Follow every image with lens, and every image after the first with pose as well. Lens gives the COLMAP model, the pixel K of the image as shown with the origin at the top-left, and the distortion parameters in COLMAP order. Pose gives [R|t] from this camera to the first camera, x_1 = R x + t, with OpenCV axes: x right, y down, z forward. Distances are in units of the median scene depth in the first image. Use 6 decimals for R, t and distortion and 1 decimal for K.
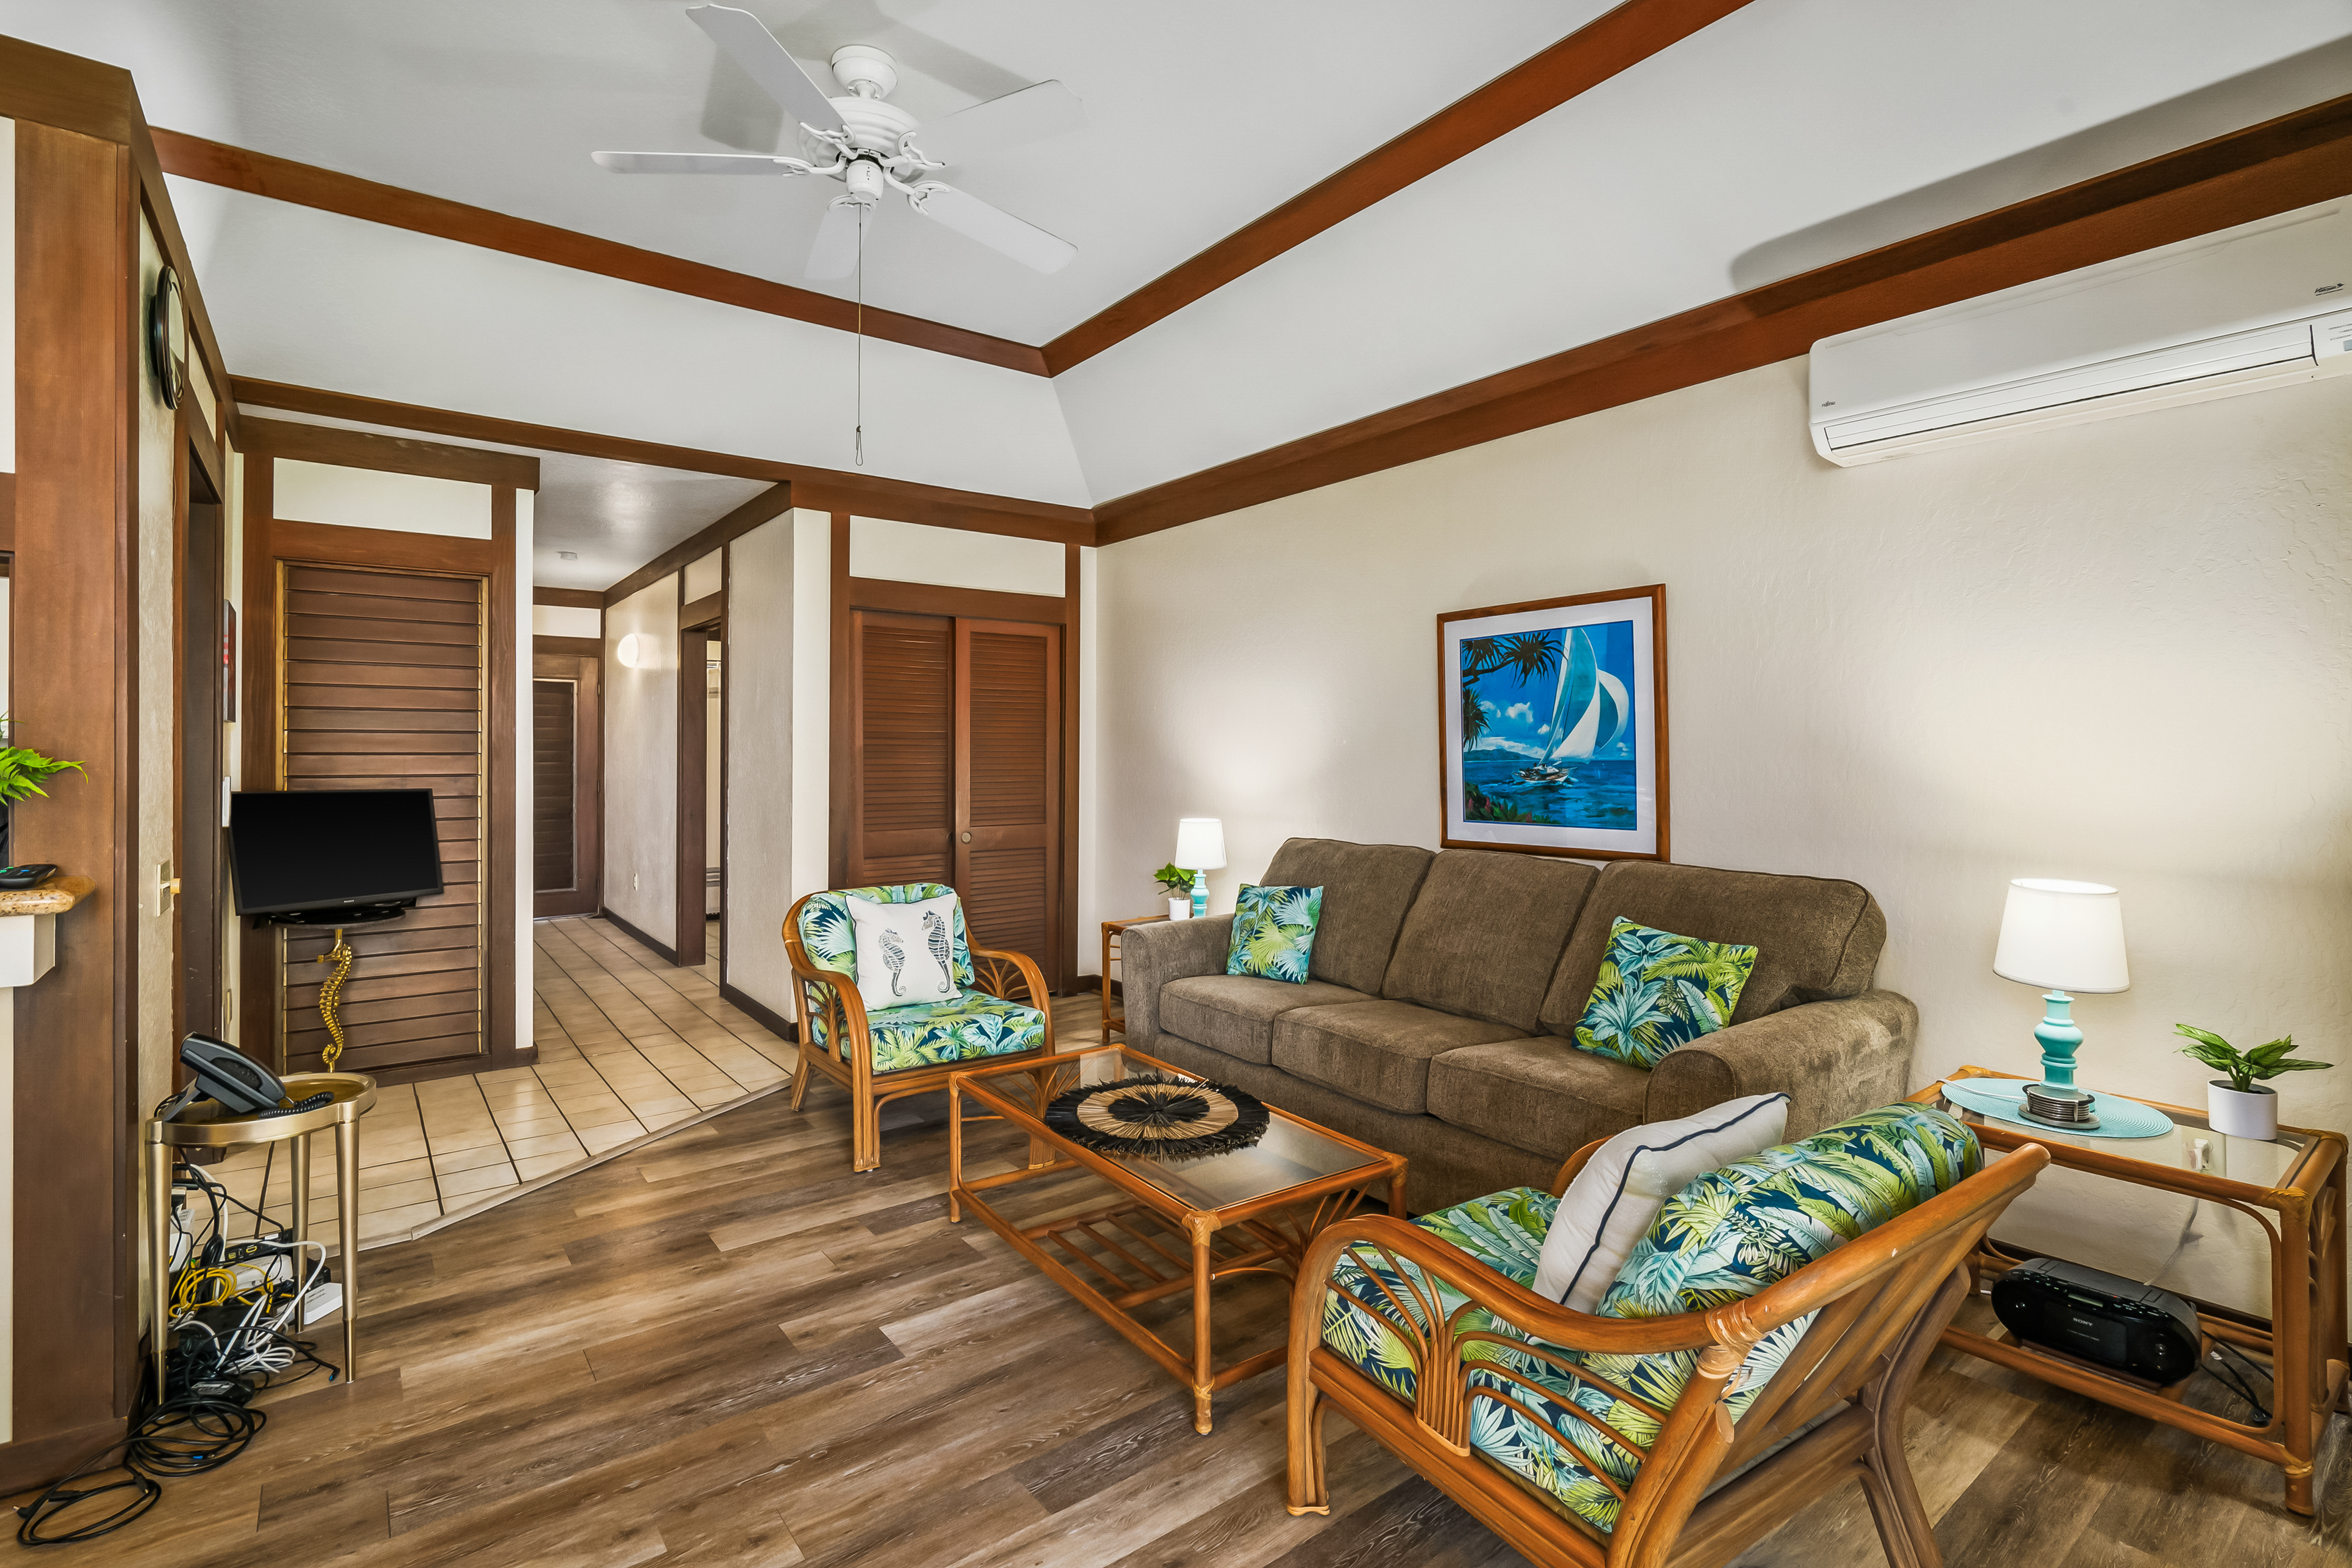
lens RADIAL K [[1080.5, 0, 1157.4], [0, 1080.5, 750.2], [0, 0, 1]] dist [-0.006775, 0.001562]
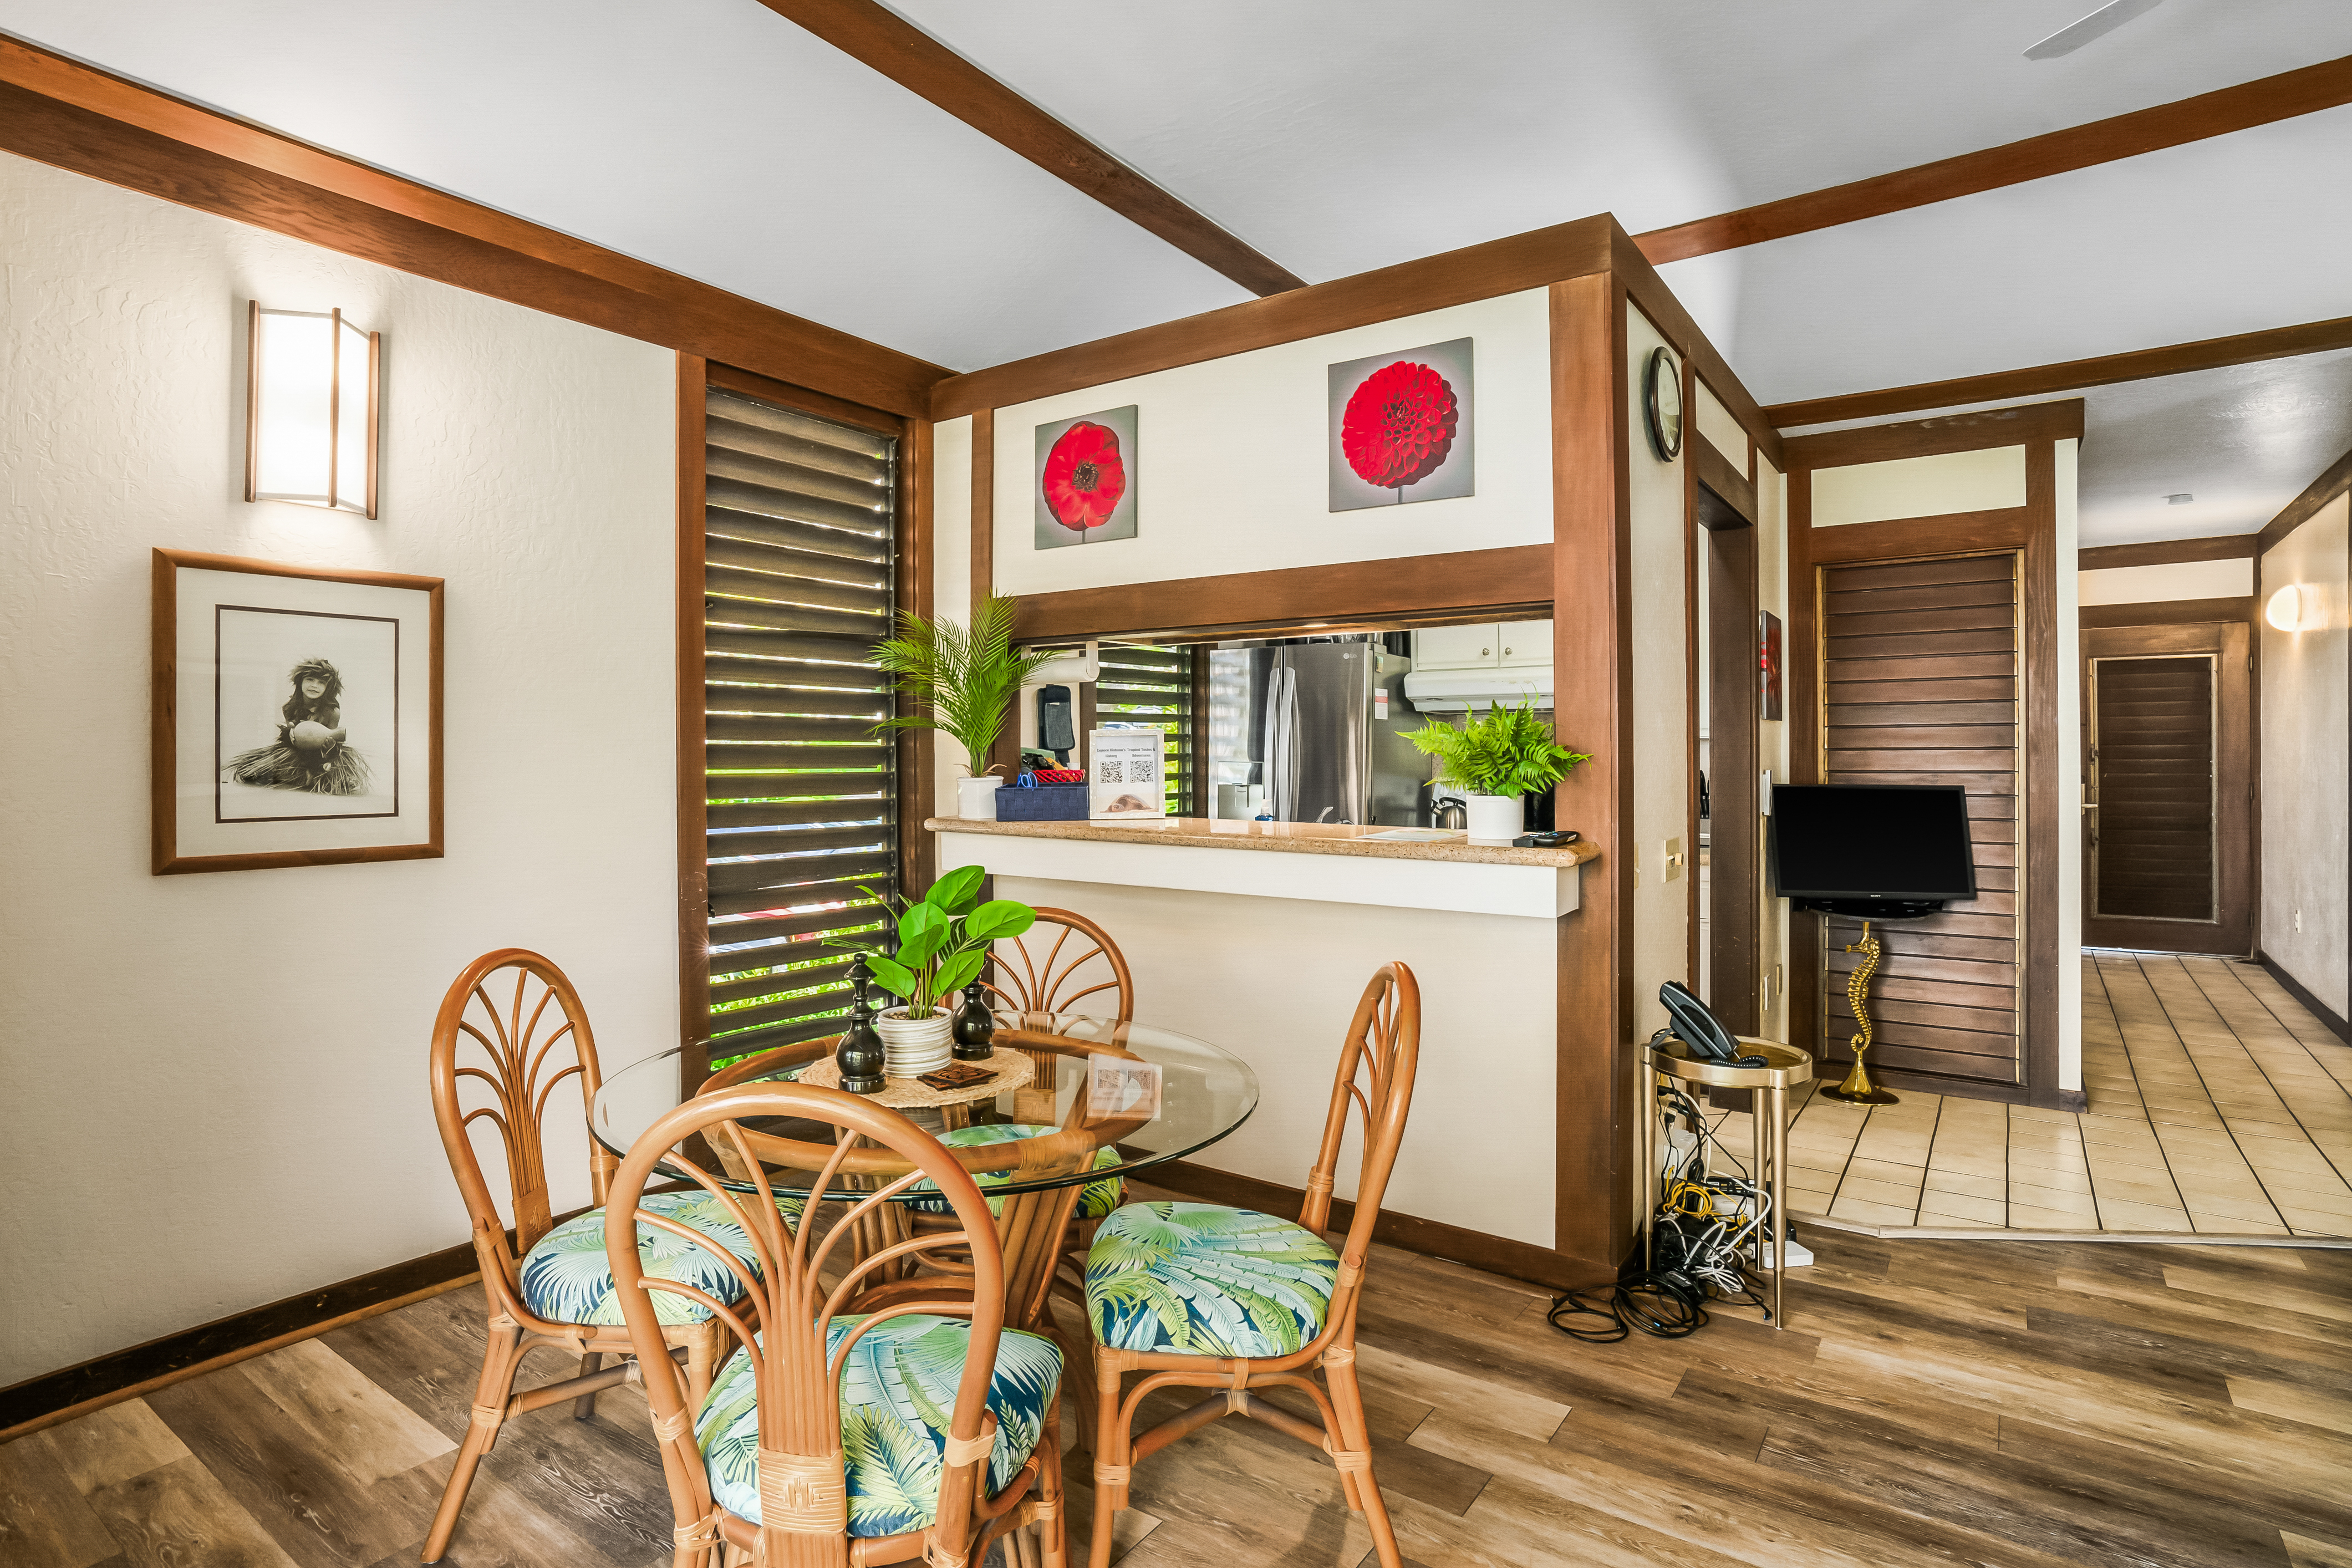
lens RADIAL K [[1208.7, 0, 1151.3], [0, 1208.7, 753.6], [0, 0, 1]] dist [-0.050447, 0.023486]
pose [[0.304007, -0.001726, -0.952668, 0.131606], [0.007845, 0.999969, 0.000691, 0.002477], [0.952638, -0.007683, 0.304011, 0.027983]]
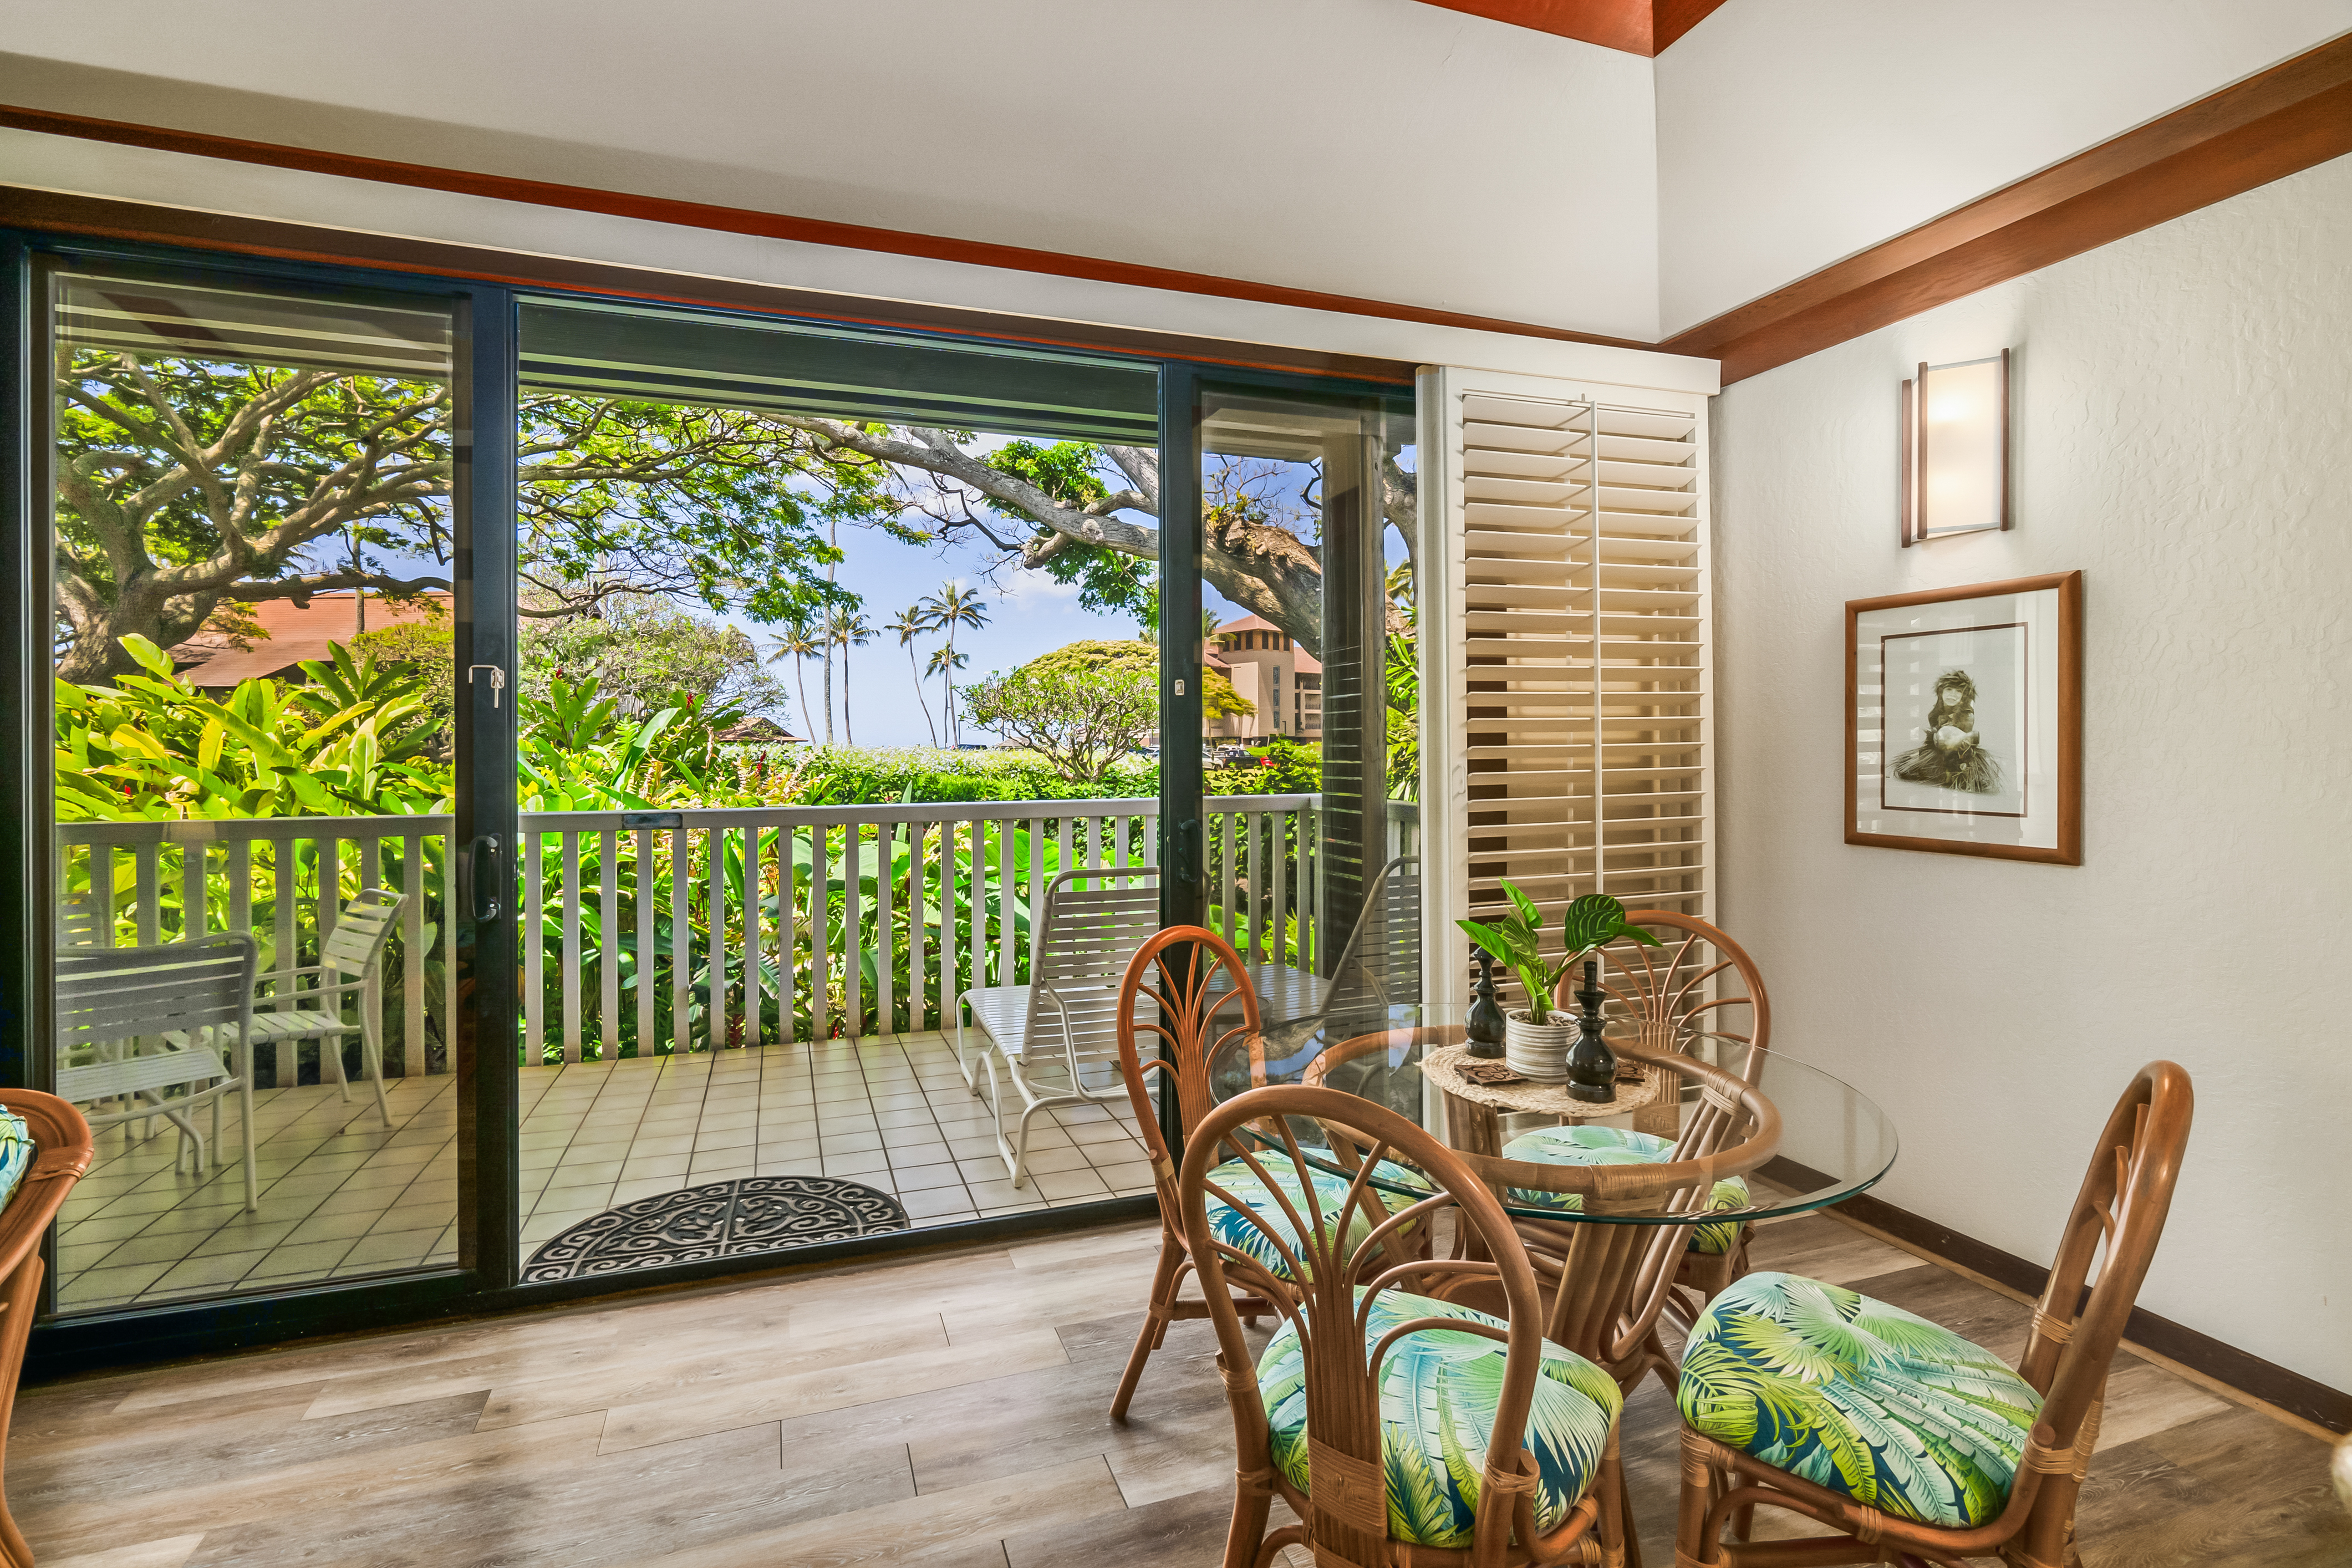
lens RADIAL K [[1080.5, 0, 1154.8], [0, 1080.5, 754.4], [0, 0, 1]] dist [-0.006775, 0.001562]
pose [[-0.958259, -0.000224, 0.285901, -0.458635], [0.001215, 0.999987, 0.004856, -0.006742], [-0.285898, 0.005001, -0.958247, 0.701988]]
